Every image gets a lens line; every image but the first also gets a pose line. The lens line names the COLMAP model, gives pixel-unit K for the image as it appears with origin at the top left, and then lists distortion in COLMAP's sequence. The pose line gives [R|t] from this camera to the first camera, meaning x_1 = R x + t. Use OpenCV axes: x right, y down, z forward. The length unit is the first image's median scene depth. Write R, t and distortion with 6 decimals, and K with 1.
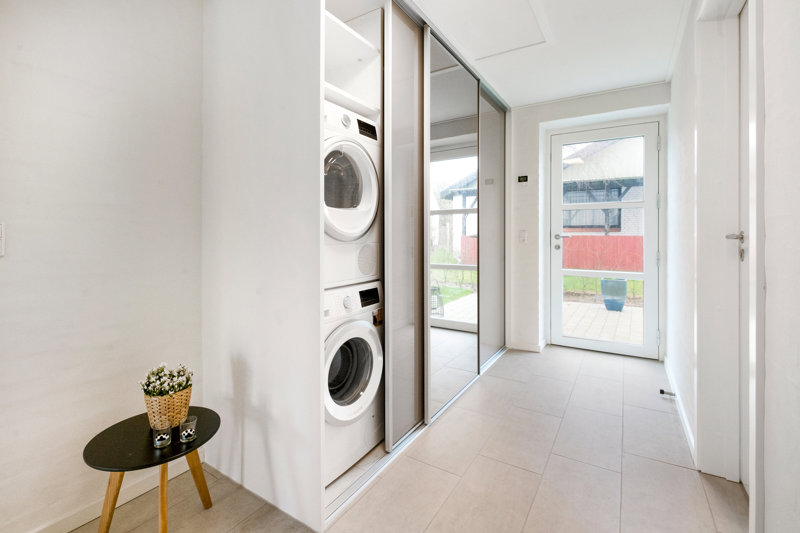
lens RADIAL K [[360.1, 0, 399.1], [0, 360.1, 234.3], [0, 0, 1]] dist [-0.054230, 0.000077]
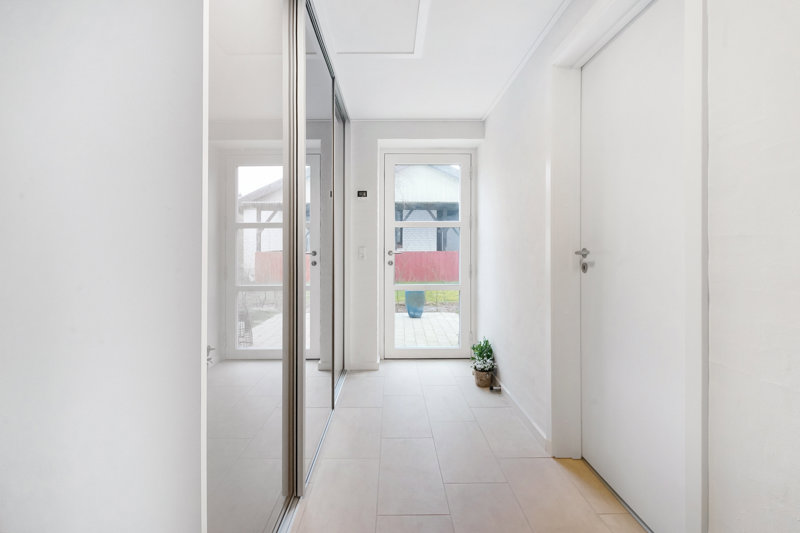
lens RADIAL K [[352.6, 0, 400.8], [0, 352.6, 247.3], [0, 0, 1]] dist [-0.001129, -0.000605]
pose [[0.828978, 0.003453, 0.559271, -0.104422], [0.001463, 0.999964, -0.008342, -0.000901], [-0.559279, 0.007734, 0.828943, 0.140272]]
